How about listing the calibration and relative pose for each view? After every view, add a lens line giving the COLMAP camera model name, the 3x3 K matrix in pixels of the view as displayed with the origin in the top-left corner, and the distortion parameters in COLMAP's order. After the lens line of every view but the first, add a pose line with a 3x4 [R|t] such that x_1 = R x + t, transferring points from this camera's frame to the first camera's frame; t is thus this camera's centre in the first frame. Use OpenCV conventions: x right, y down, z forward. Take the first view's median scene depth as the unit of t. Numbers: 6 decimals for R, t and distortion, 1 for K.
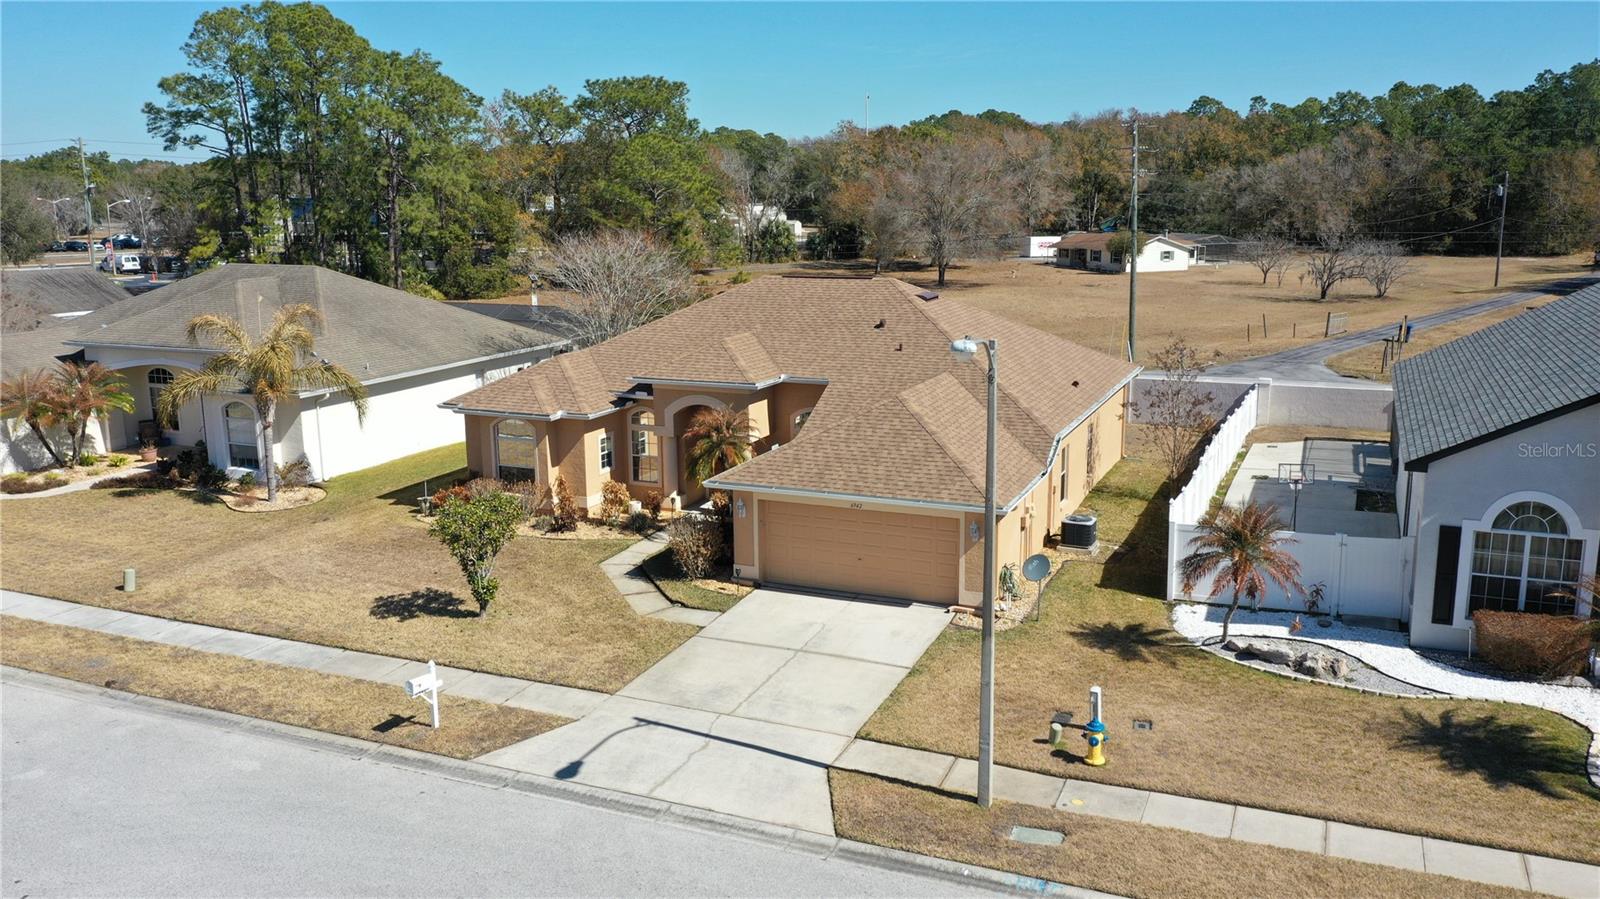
lens RADIAL K [[1267.1, 0, 804.8], [0, 1267.1, 452.0], [0, 0, 1]] dist [0.017544, 0.001702]
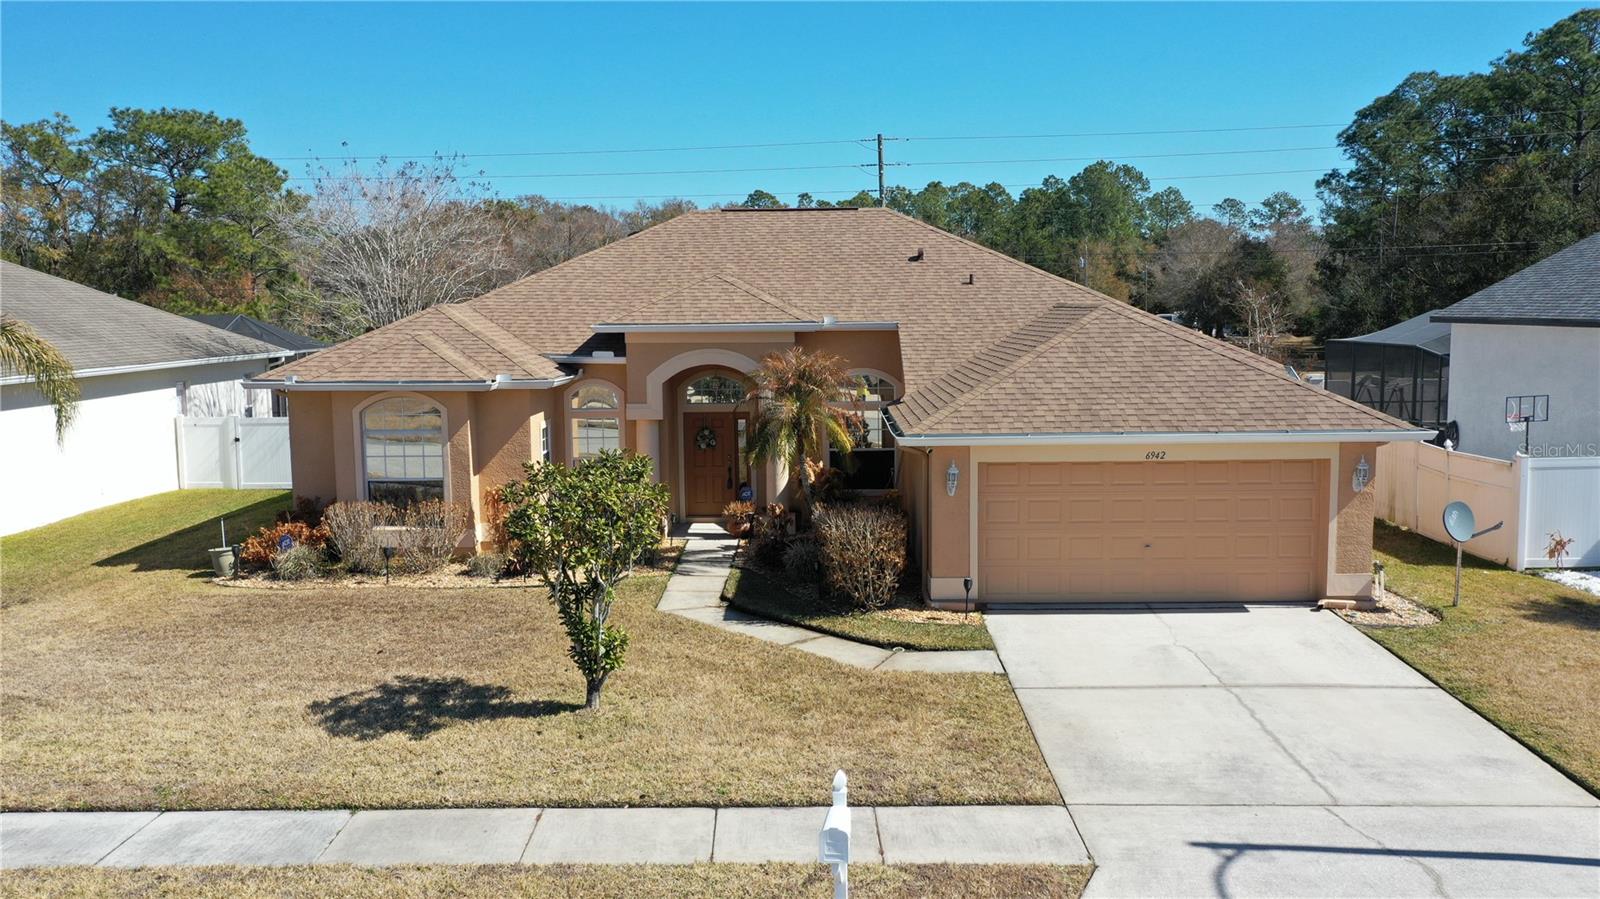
lens RADIAL K [[1267.1, 0, 804.8], [0, 1267.1, 452.0], [0, 0, 1]] dist [0.017544, 0.001702]
pose [[0.922263, -0.044655, 0.383976, -0.346050], [0.080361, 0.993752, -0.077448, 0.072577], [-0.378119, 0.102284, 0.920089, 0.480034]]
